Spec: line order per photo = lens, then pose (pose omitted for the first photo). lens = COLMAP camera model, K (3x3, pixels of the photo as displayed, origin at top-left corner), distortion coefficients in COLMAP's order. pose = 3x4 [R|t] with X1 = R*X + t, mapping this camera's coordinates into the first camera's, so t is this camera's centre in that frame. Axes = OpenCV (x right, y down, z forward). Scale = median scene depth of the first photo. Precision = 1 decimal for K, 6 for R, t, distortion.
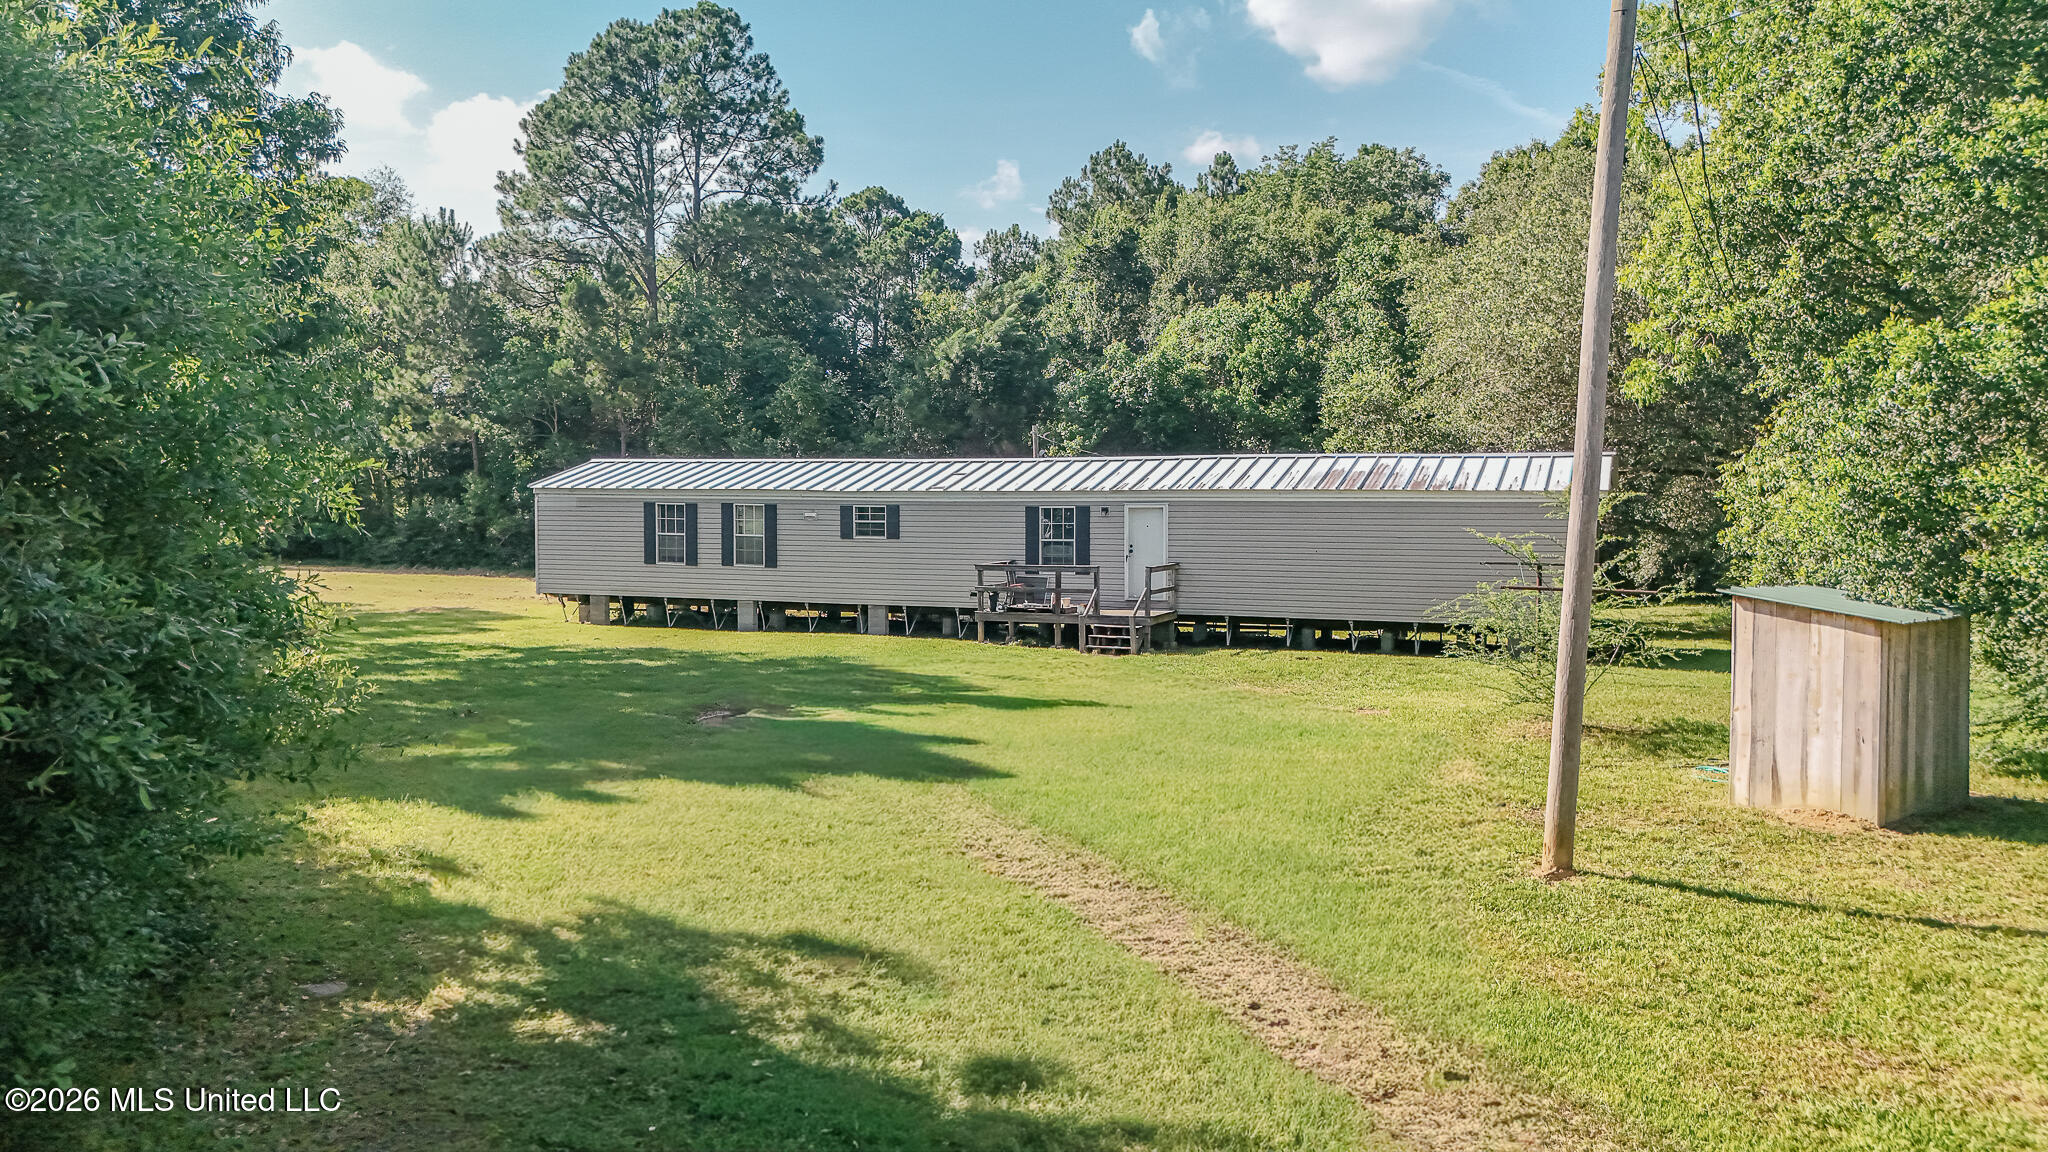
lens RADIAL K [[1513.2, 0, 1022.4], [0, 1513.2, 581.5], [0, 0, 1]] dist [0.025698, -0.008825]
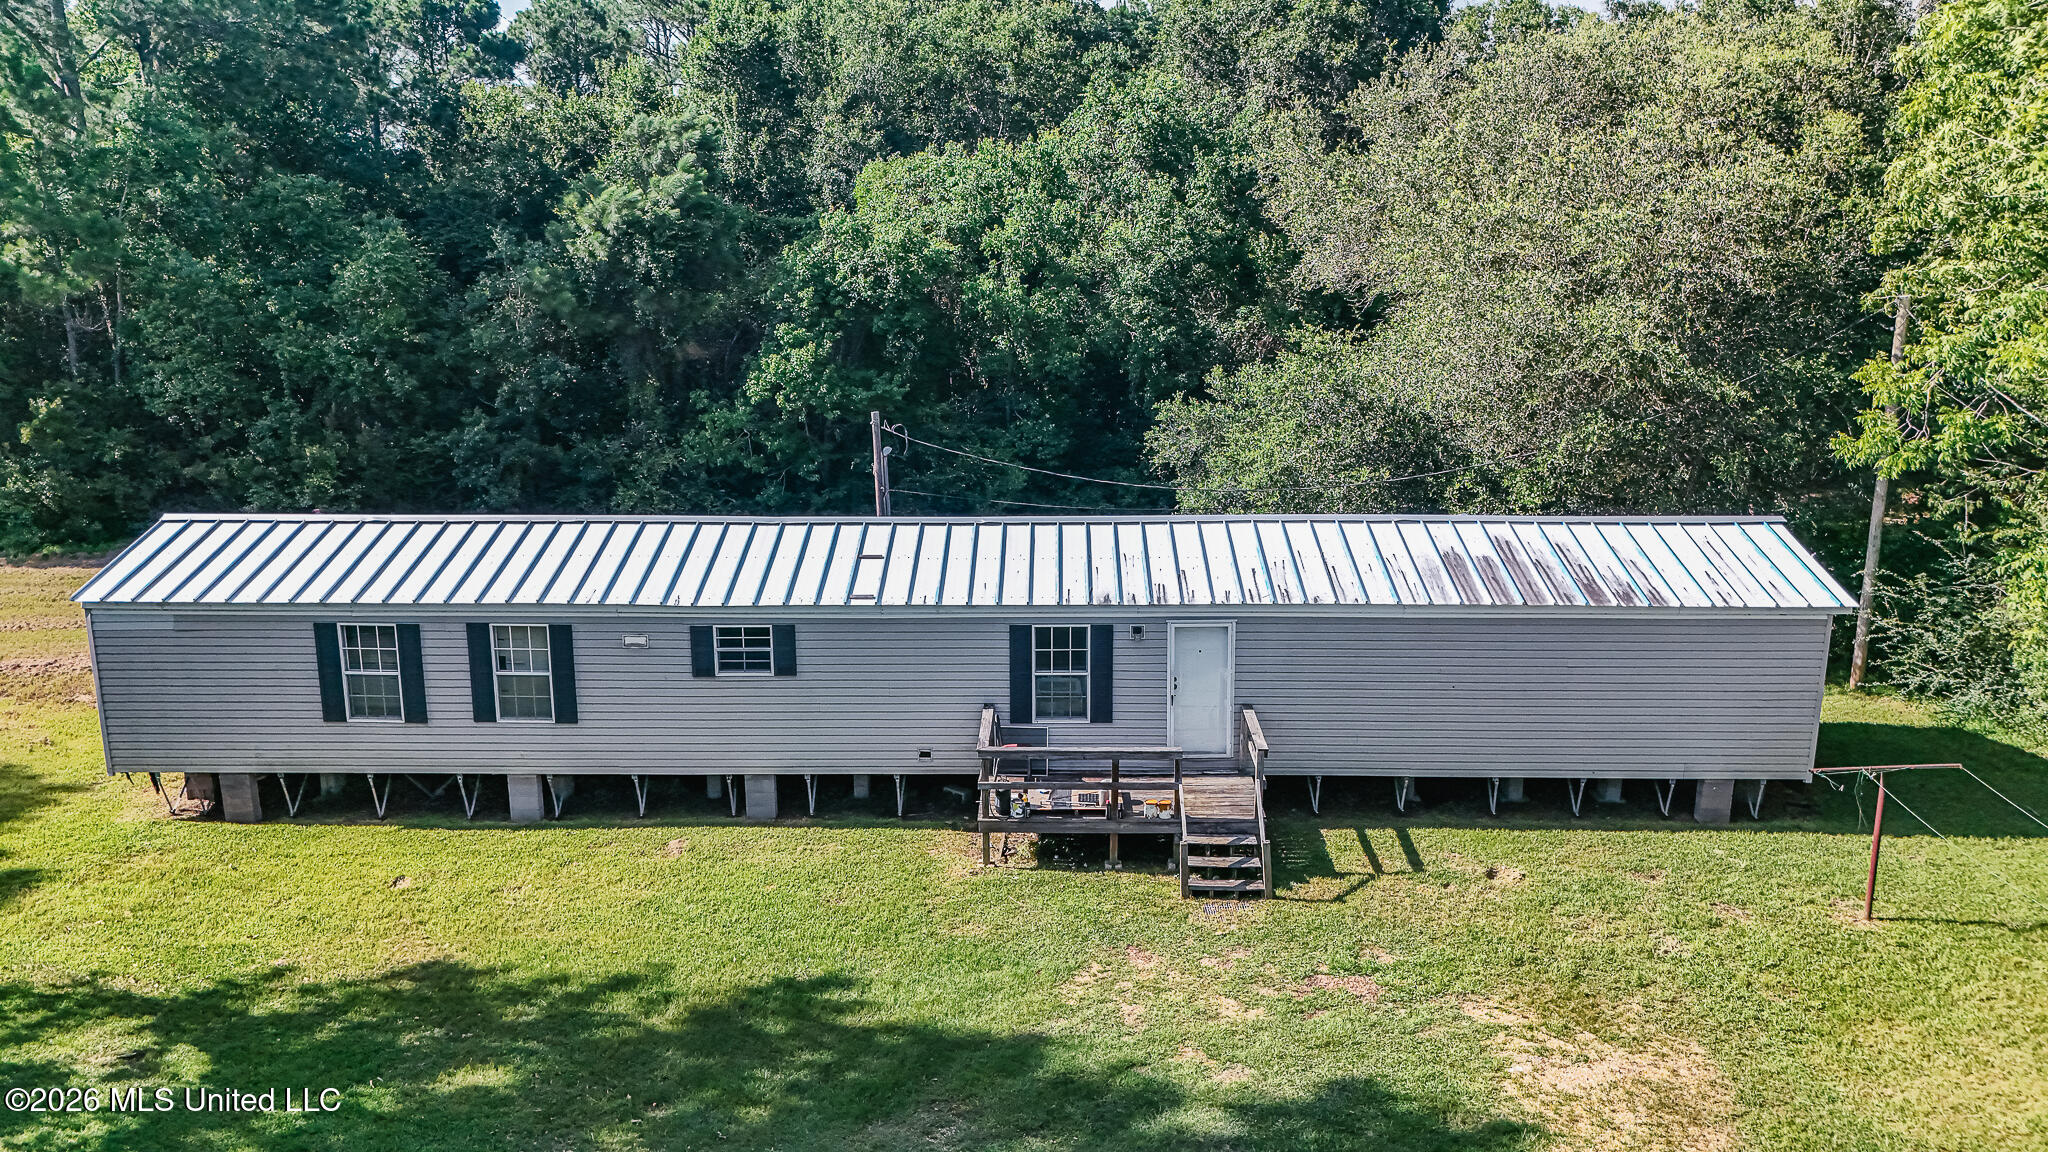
lens RADIAL K [[1513.2, 0, 1029.2], [0, 1513.2, 566.6], [0, 0, 1]] dist [0.025698, -0.008825]
pose [[0.932469, -0.086508, 0.350738, -0.195971], [0.025384, 0.984195, 0.175260, -0.170783], [-0.360356, -0.154521, 0.919928, 0.359491]]
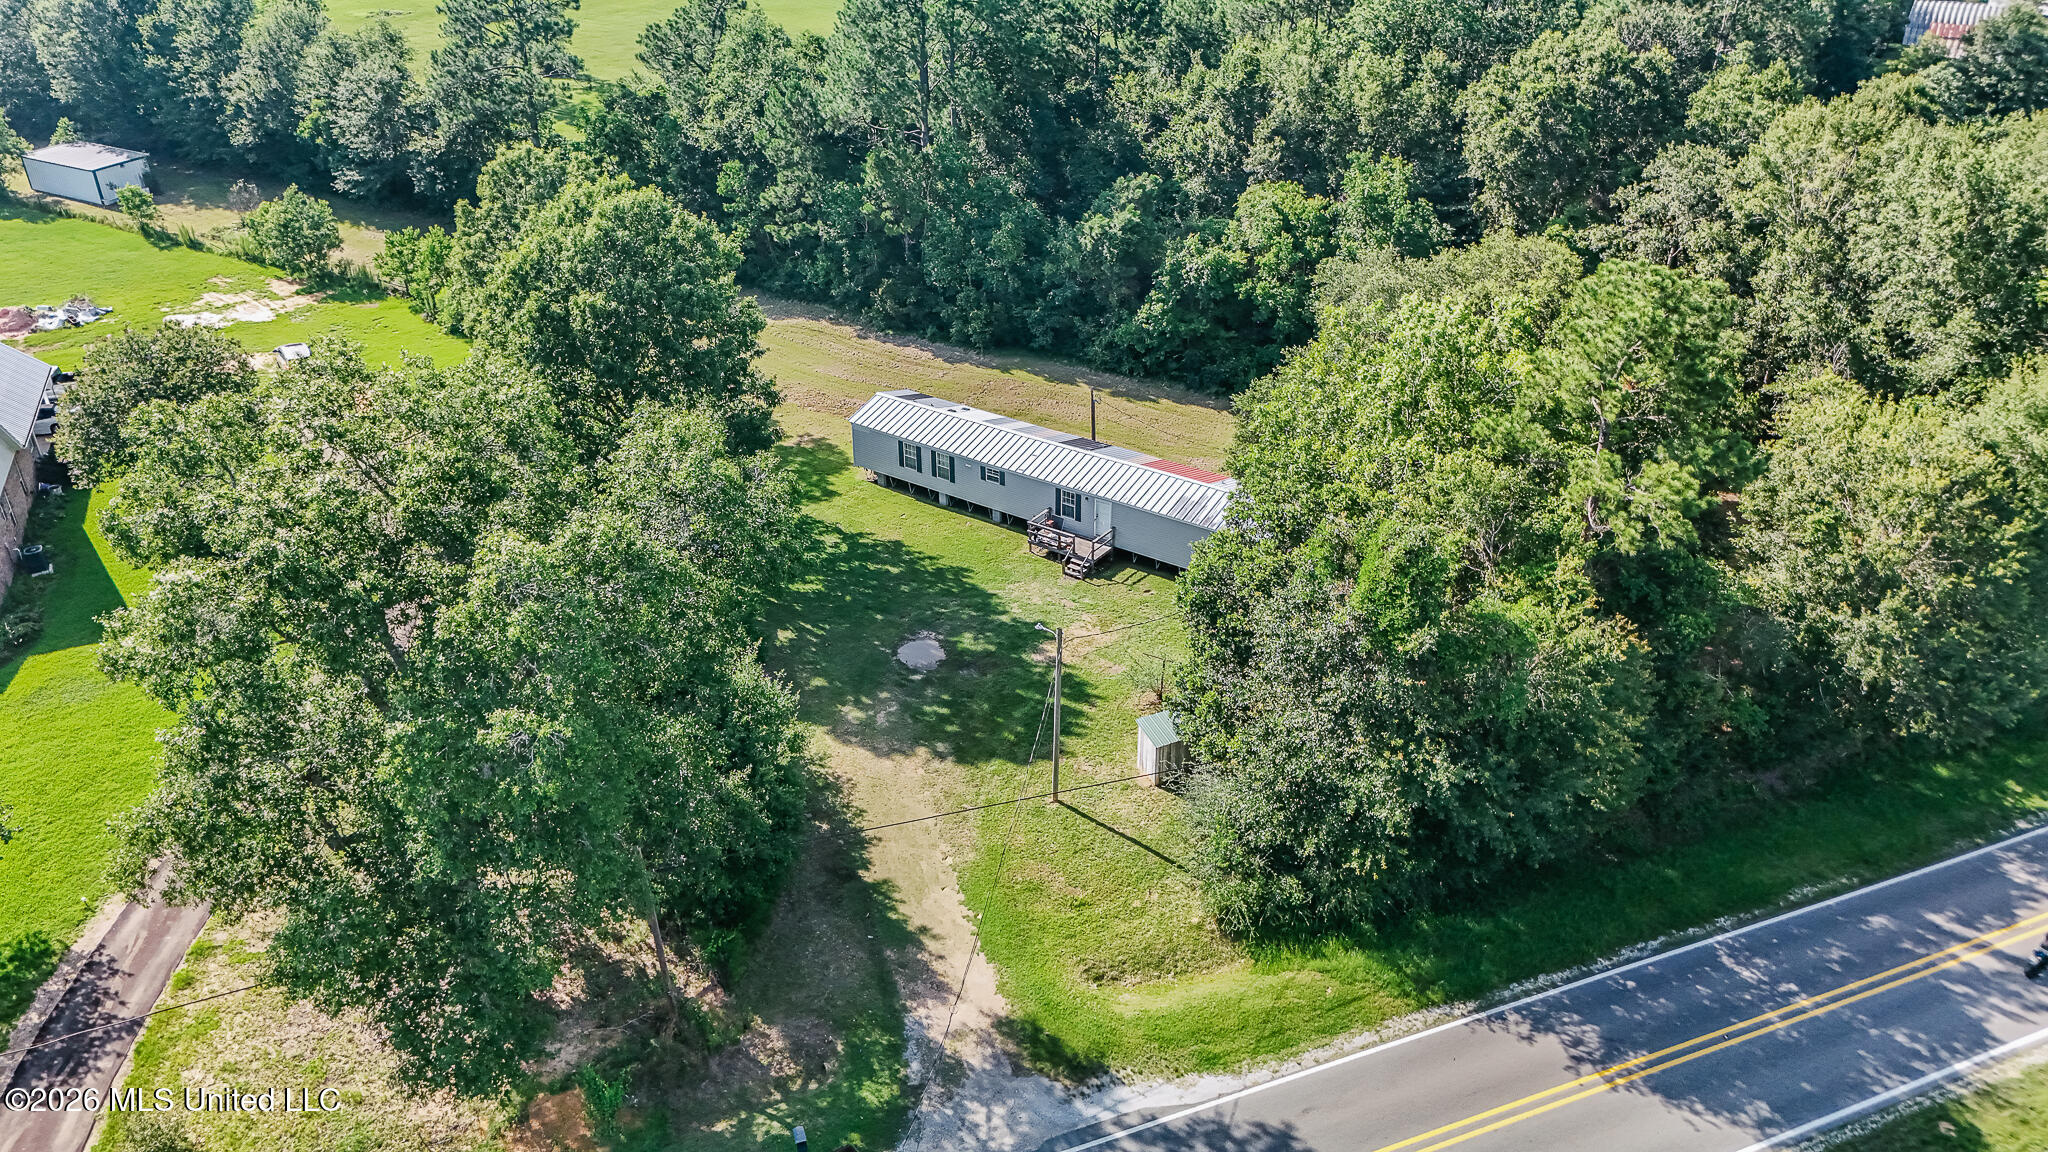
lens RADIAL K [[1513.2, 0, 1023.6], [0, 1513.2, 573.7], [0, 0, 1]] dist [0.025698, -0.008825]
pose [[0.973422, 0.096251, -0.207810, 0.390688], [0.006603, 0.895224, 0.445568, -0.842677], [0.228923, -0.435098, 0.870795, -0.916688]]
